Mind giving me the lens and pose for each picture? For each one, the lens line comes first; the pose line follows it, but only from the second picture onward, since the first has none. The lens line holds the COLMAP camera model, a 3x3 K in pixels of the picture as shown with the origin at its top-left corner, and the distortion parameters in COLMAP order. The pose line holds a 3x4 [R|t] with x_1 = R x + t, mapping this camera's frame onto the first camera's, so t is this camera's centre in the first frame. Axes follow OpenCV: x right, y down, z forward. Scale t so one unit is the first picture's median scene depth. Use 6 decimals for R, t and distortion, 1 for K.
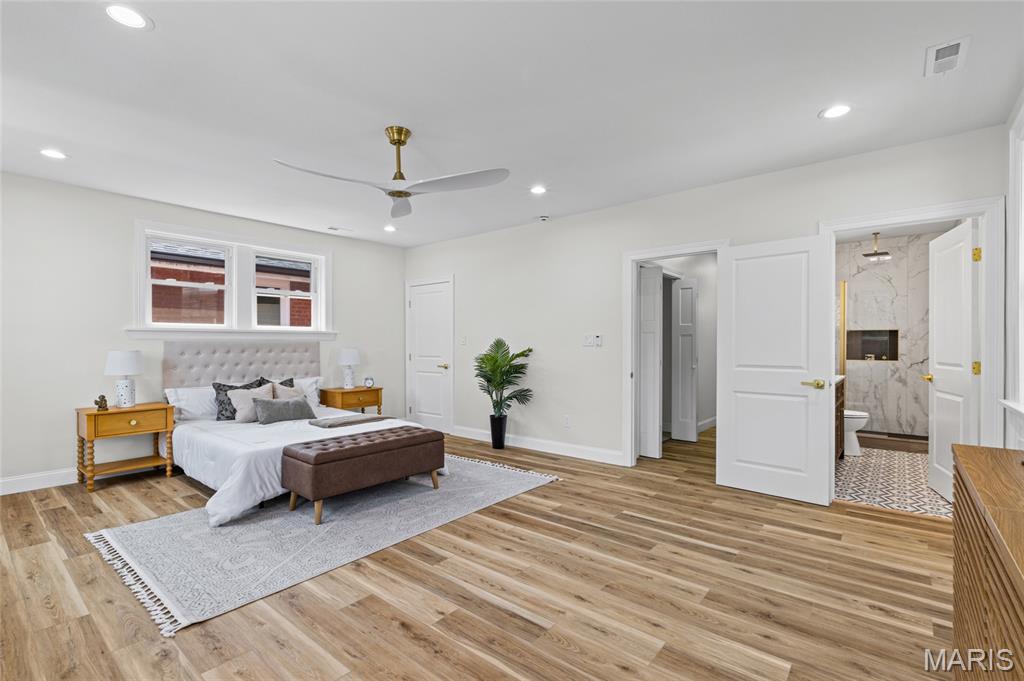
lens RADIAL K [[462.2, 0, 508.5], [0, 462.2, 346.2], [0, 0, 1]] dist [0.000677, -0.000705]
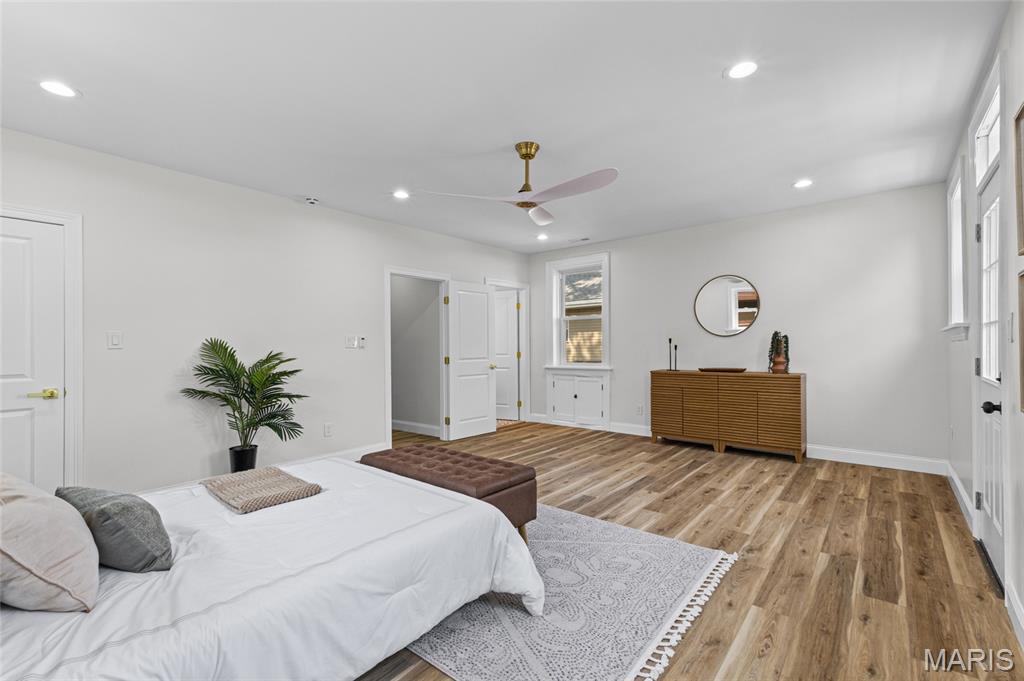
lens RADIAL K [[462.2, 0, 516.9], [0, 462.2, 341.2], [0, 0, 1]] dist [0.000677, -0.000705]
pose [[-0.011555, 0.011189, 0.999871, -1.297398], [0.018957, 0.999760, -0.010969, 0.004733], [-0.999754, 0.018828, -0.011765, 1.026617]]
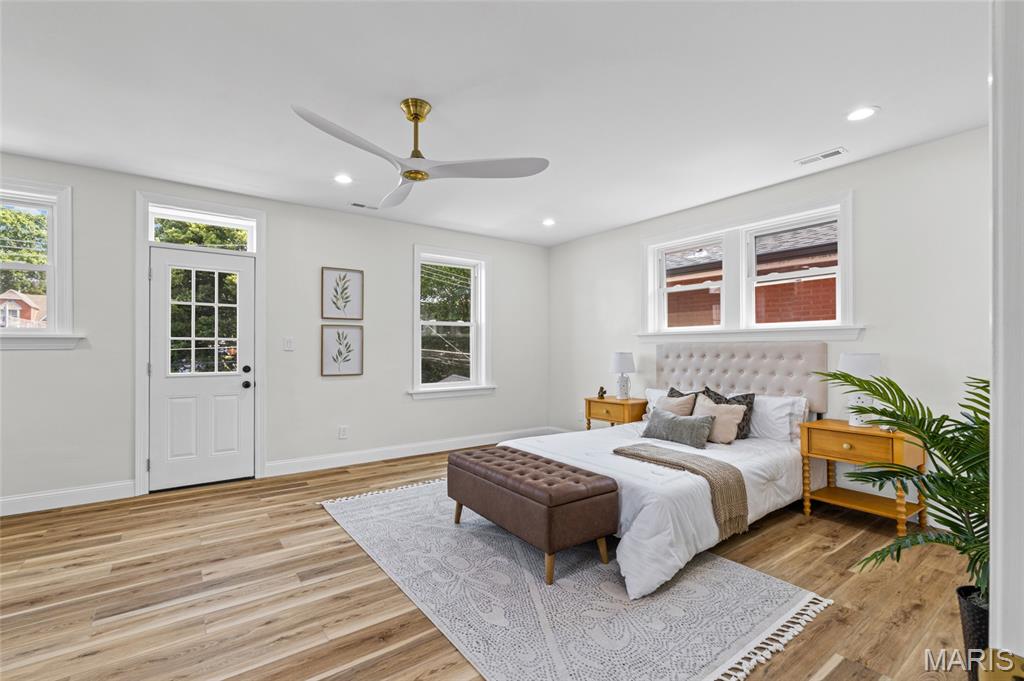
lens RADIAL K [[462.2, 0, 513.2], [0, 462.2, 342.1], [0, 0, 1]] dist [0.000677, -0.000705]
pose [[-0.230313, -0.014422, -0.973010, 0.559320], [-0.006964, 0.999889, -0.013172, -0.000447], [0.973092, 0.003743, -0.230387, 1.364215]]
